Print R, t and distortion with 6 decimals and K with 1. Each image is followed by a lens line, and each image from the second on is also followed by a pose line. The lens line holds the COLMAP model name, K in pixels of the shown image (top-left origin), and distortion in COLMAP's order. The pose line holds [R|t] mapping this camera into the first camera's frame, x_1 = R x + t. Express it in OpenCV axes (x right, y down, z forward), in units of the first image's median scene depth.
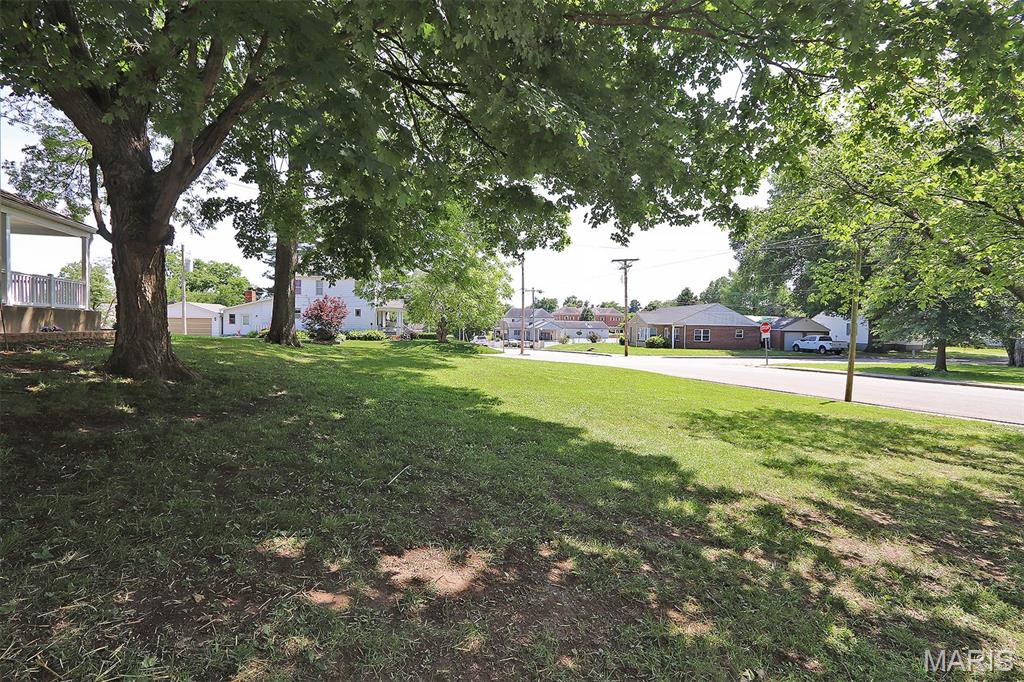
lens RADIAL K [[471.7, 0, 504.7], [0, 471.7, 340.3], [0, 0, 1]] dist [-0.013779, -0.000142]
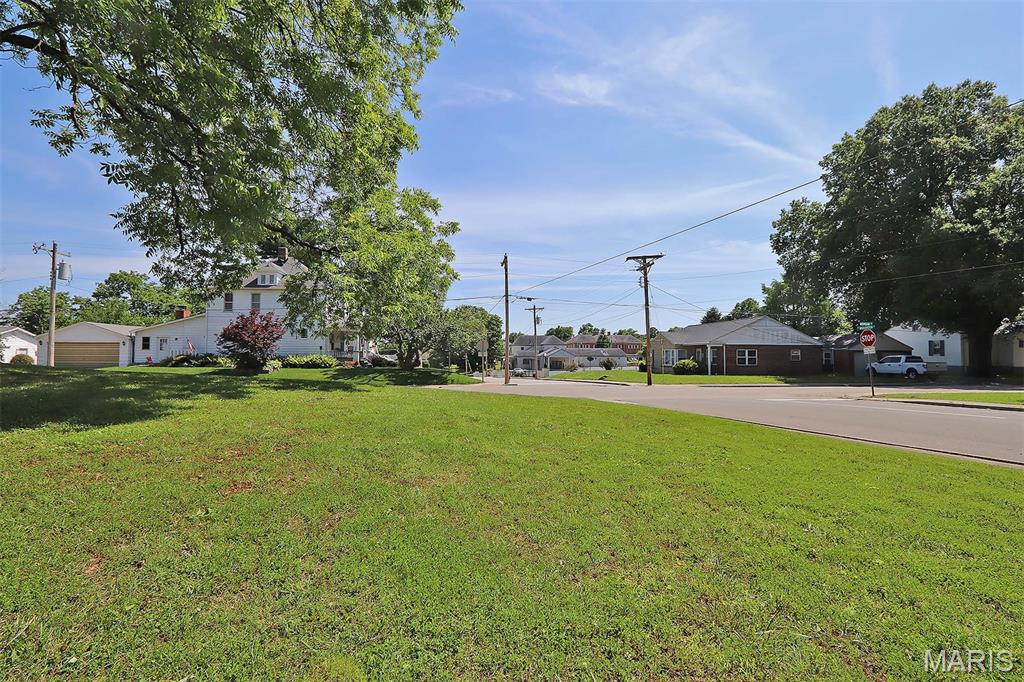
lens RADIAL K [[471.7, 0, 504.7], [0, 471.7, 340.3], [0, 0, 1]] dist [-0.013779, -0.000142]
pose [[0.999224, -0.013515, -0.037010, 0.046019], [0.011045, 0.997749, -0.066150, 0.007387], [0.037820, 0.065690, 0.997123, 0.194825]]
